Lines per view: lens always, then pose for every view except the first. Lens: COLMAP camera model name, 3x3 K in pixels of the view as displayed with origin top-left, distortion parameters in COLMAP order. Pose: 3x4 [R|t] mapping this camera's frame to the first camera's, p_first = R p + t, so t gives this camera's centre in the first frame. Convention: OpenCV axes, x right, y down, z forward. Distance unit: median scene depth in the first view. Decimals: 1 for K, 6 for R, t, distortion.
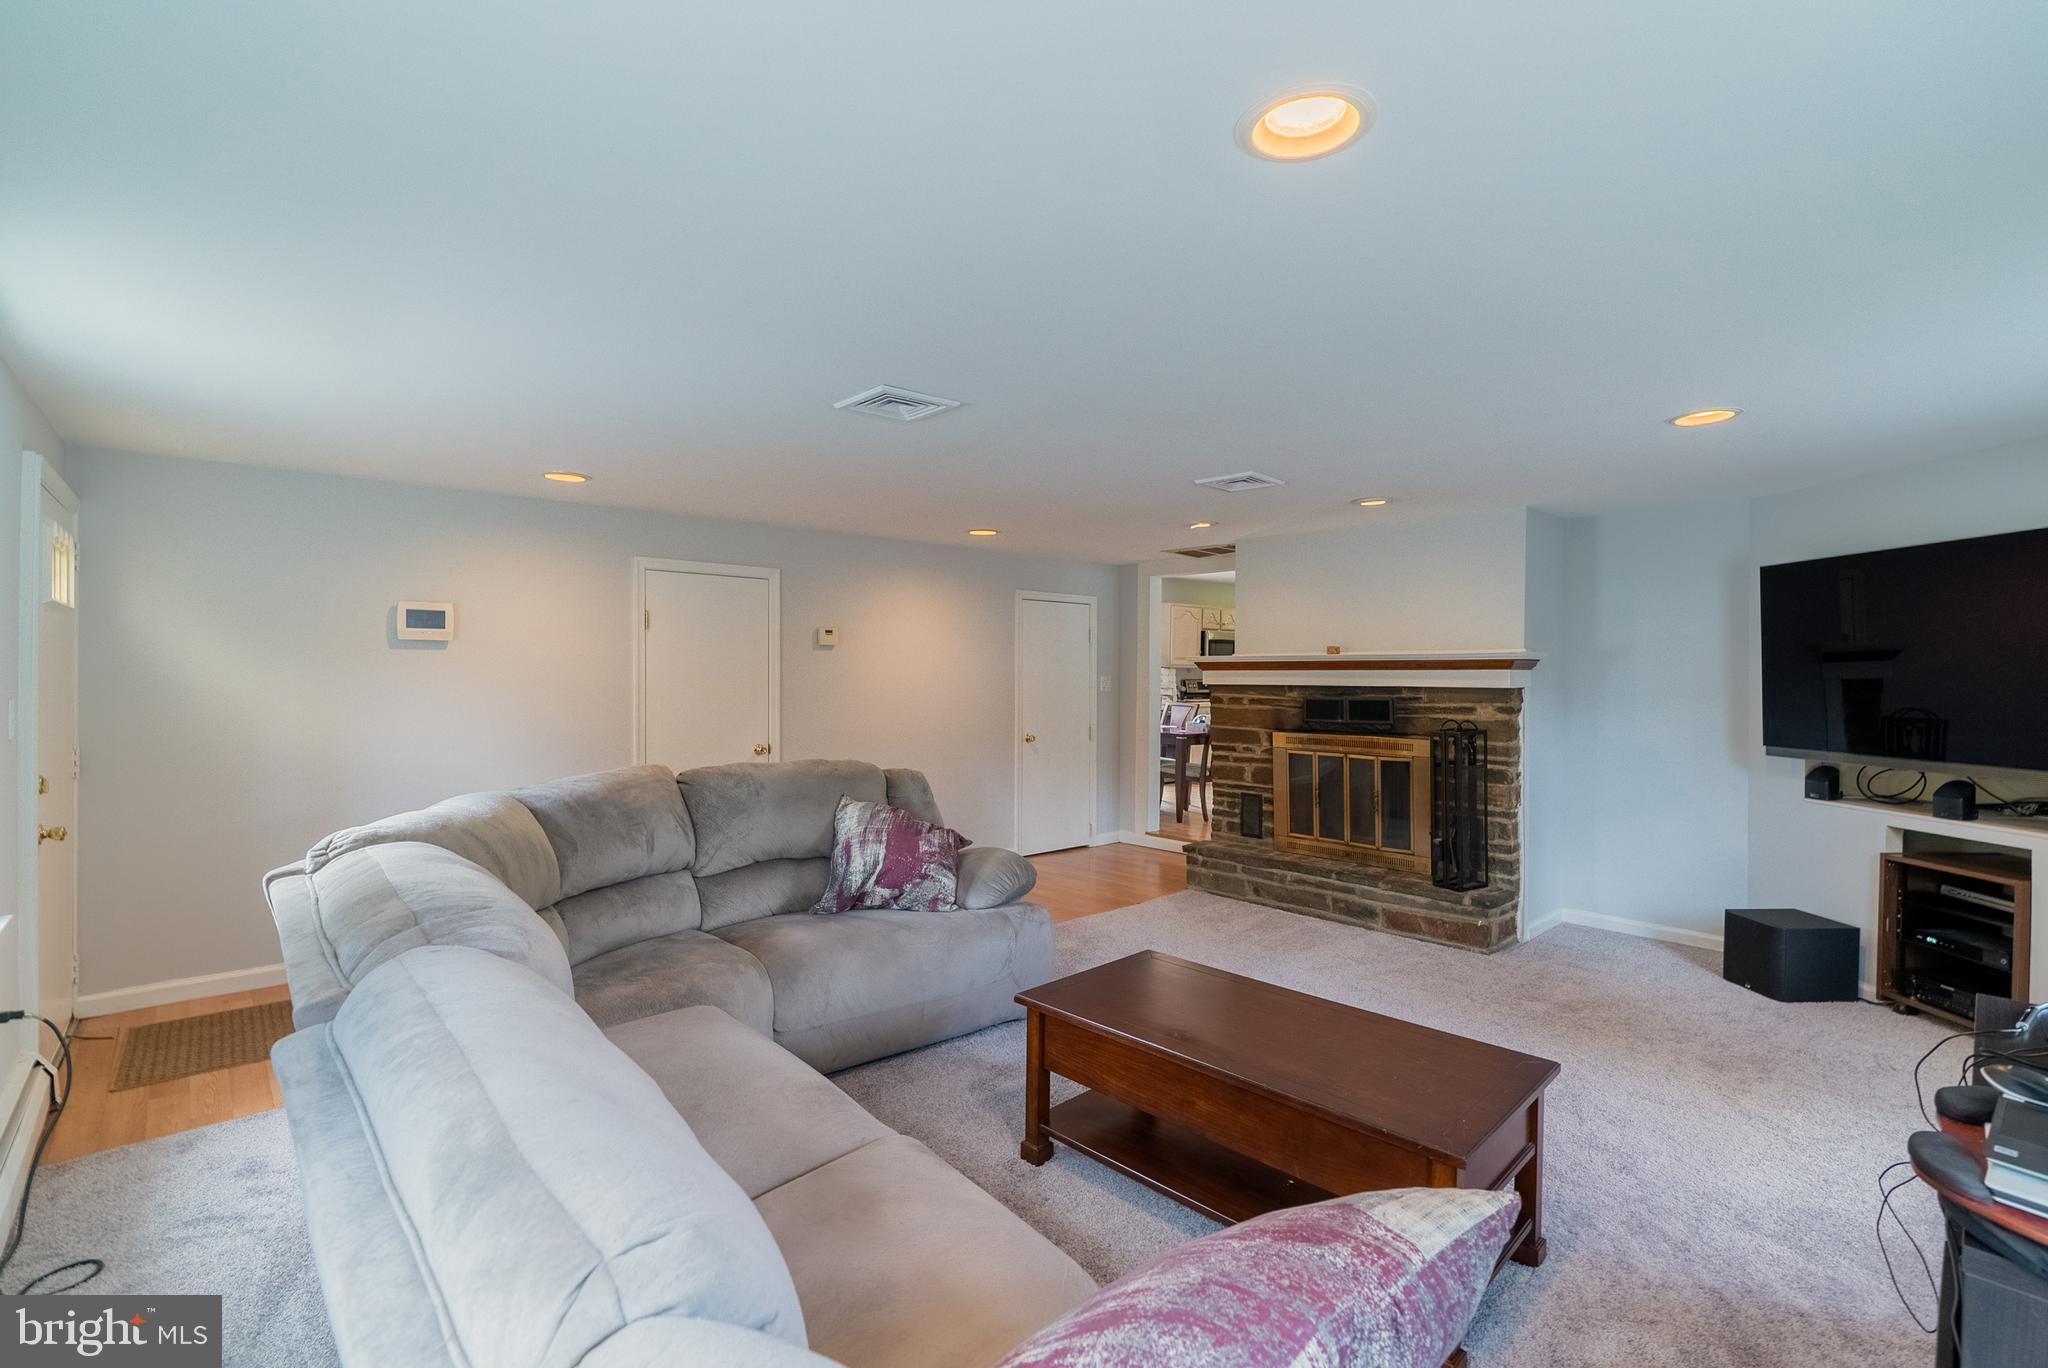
lens RADIAL K [[927.4, 0, 1032.2], [0, 927.4, 678.5], [0, 0, 1]] dist [-0.013063, 0.004723]
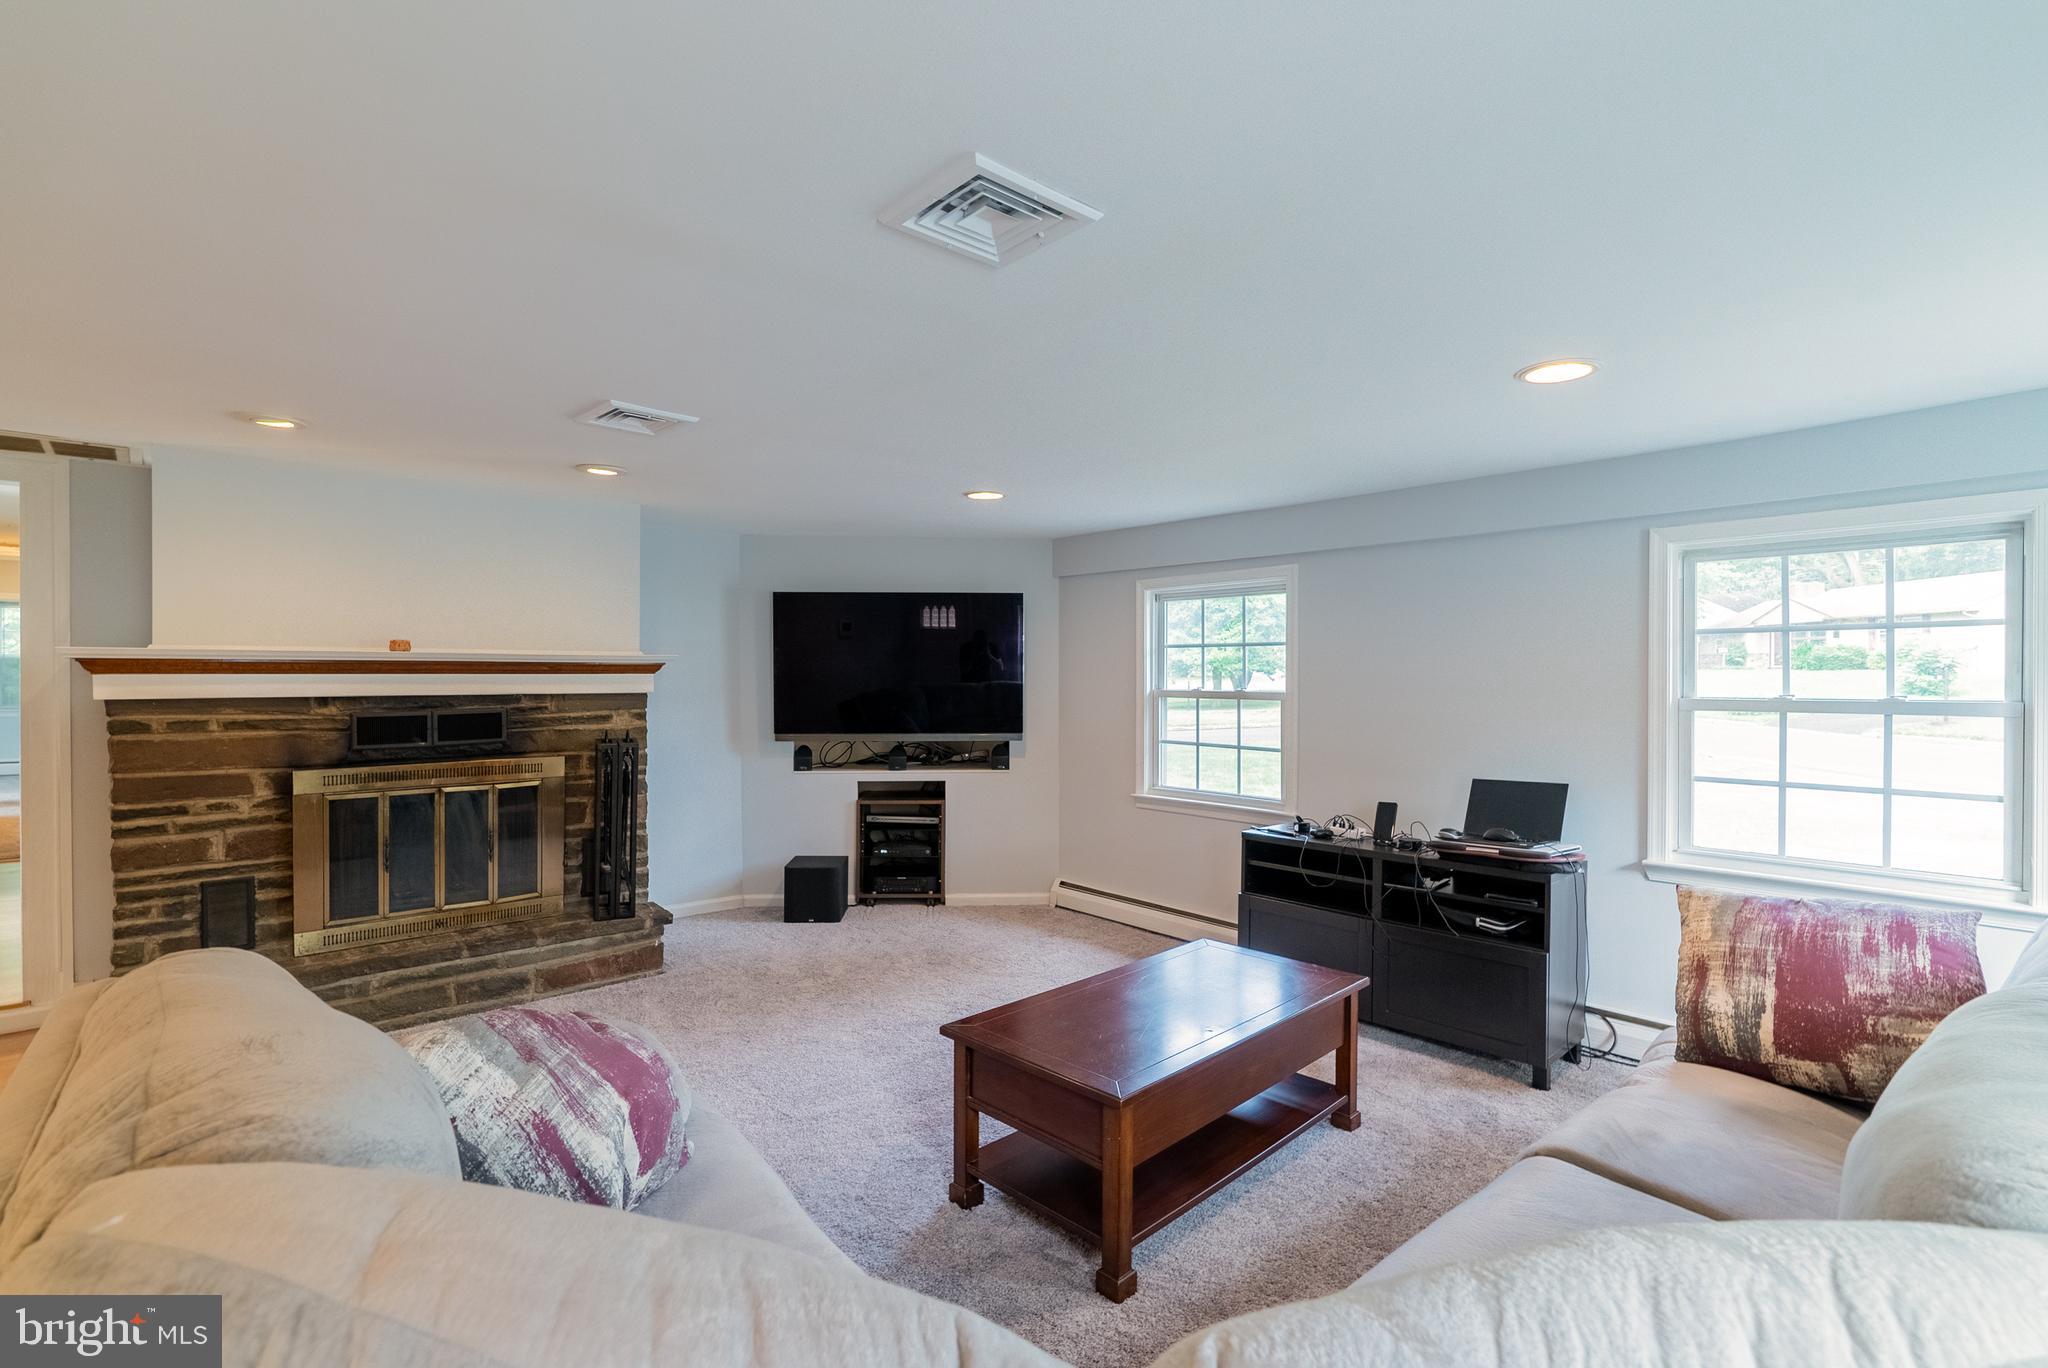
lens RADIAL K [[927.4, 0, 1032.2], [0, 927.4, 678.5], [0, 0, 1]] dist [-0.013063, 0.004723]
pose [[0.007826, -0.005691, 0.999953, -0.405190], [0.006421, 0.999963, 0.005641, -0.006719], [-0.999949, 0.006376, 0.007863, 0.543023]]
